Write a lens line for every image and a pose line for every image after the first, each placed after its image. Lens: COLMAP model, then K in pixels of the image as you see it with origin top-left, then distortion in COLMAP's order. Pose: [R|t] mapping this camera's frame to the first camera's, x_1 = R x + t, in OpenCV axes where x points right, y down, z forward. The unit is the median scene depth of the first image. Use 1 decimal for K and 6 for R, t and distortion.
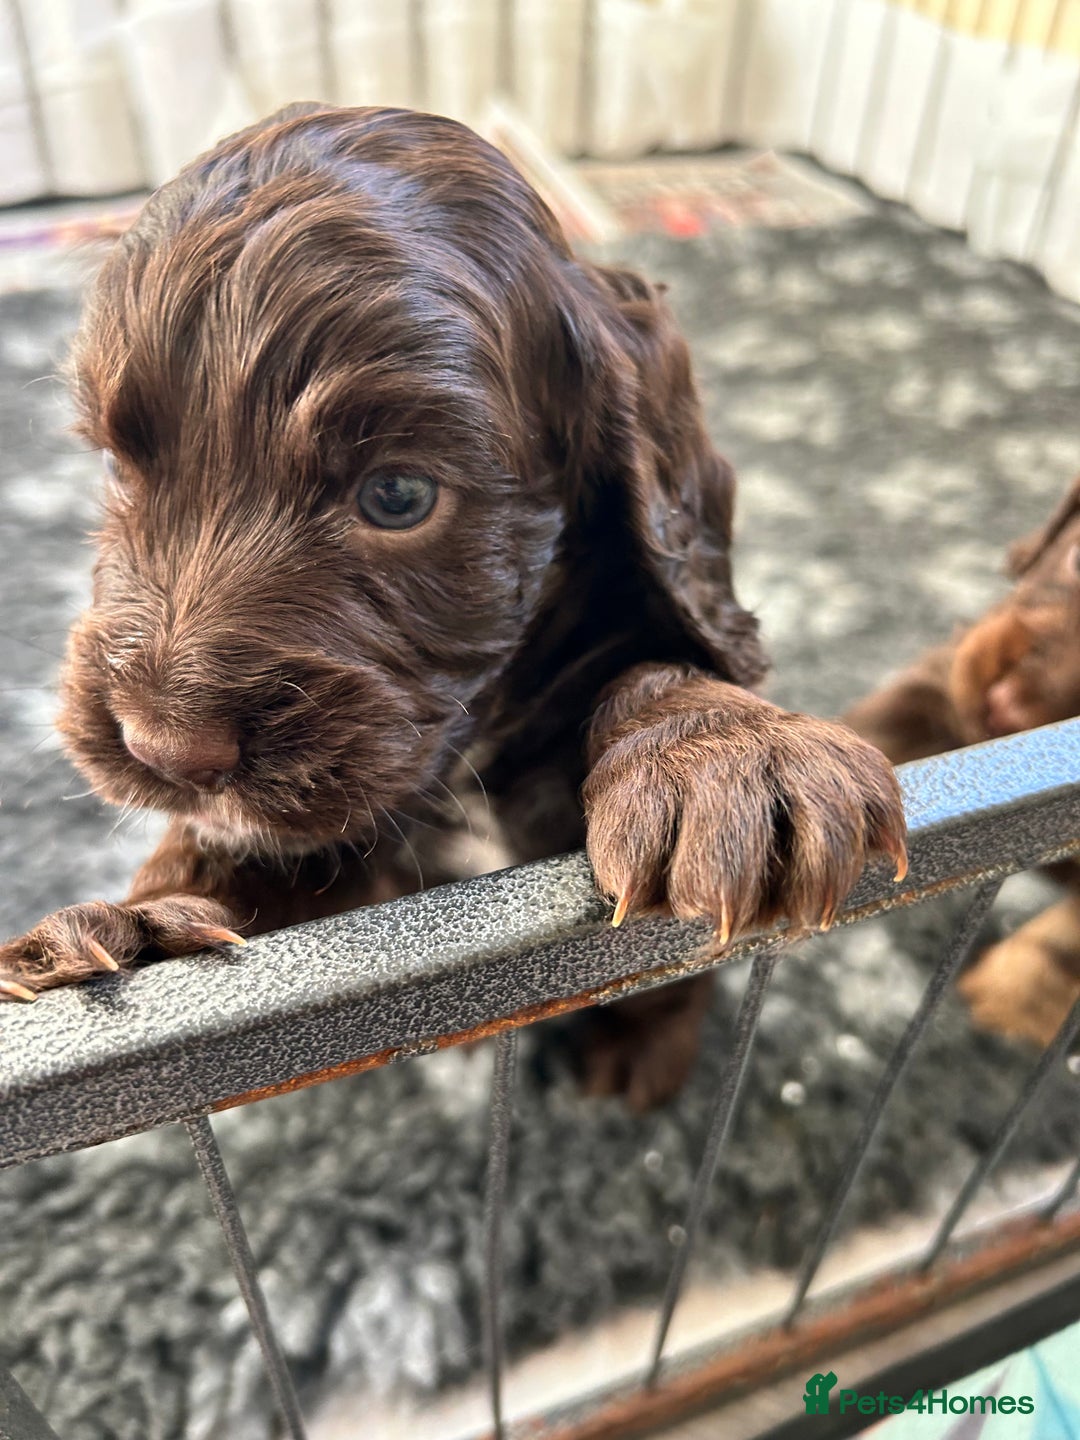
lens RADIAL K [[1082.4, 0, 529.1], [0, 1082.4, 715.6], [0, 0, 1]] dist [-0.000951, -0.026395]
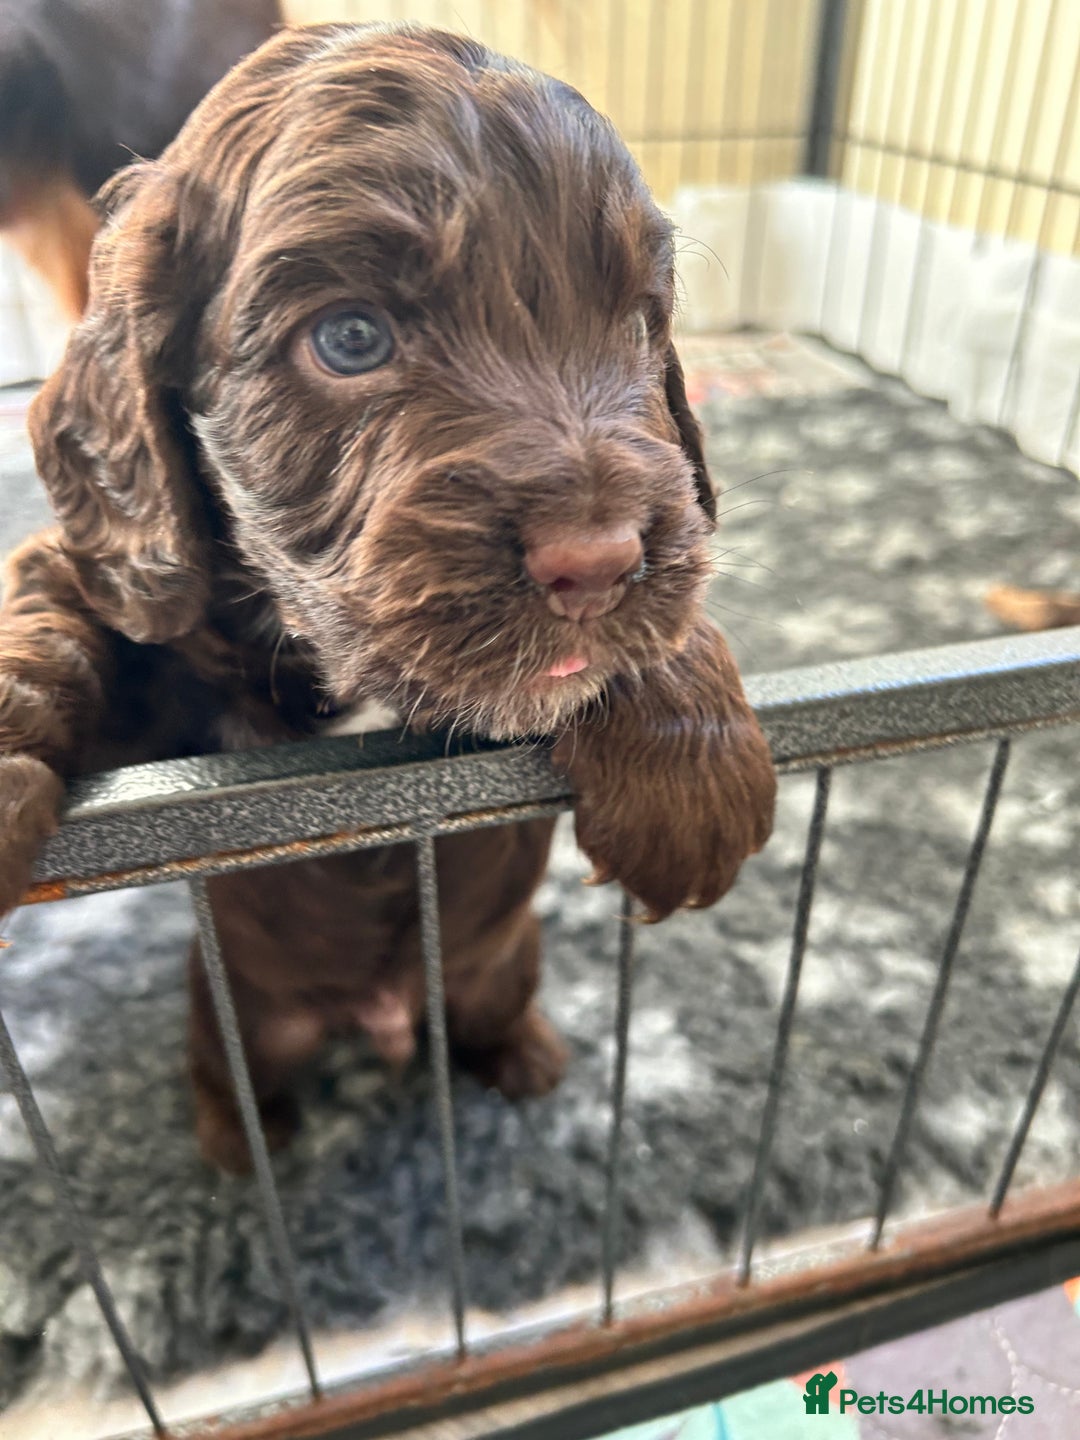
lens RADIAL K [[1082.4, 0, 588.8], [0, 1082.4, 746.4], [0, 0, 1]] dist [-0.000951, -0.026395]
pose [[0.997237, 0.029439, -0.068199, 0.182651], [-0.037714, 0.991639, -0.123412, 0.045291], [0.063995, 0.125643, 0.990009, -0.045437]]
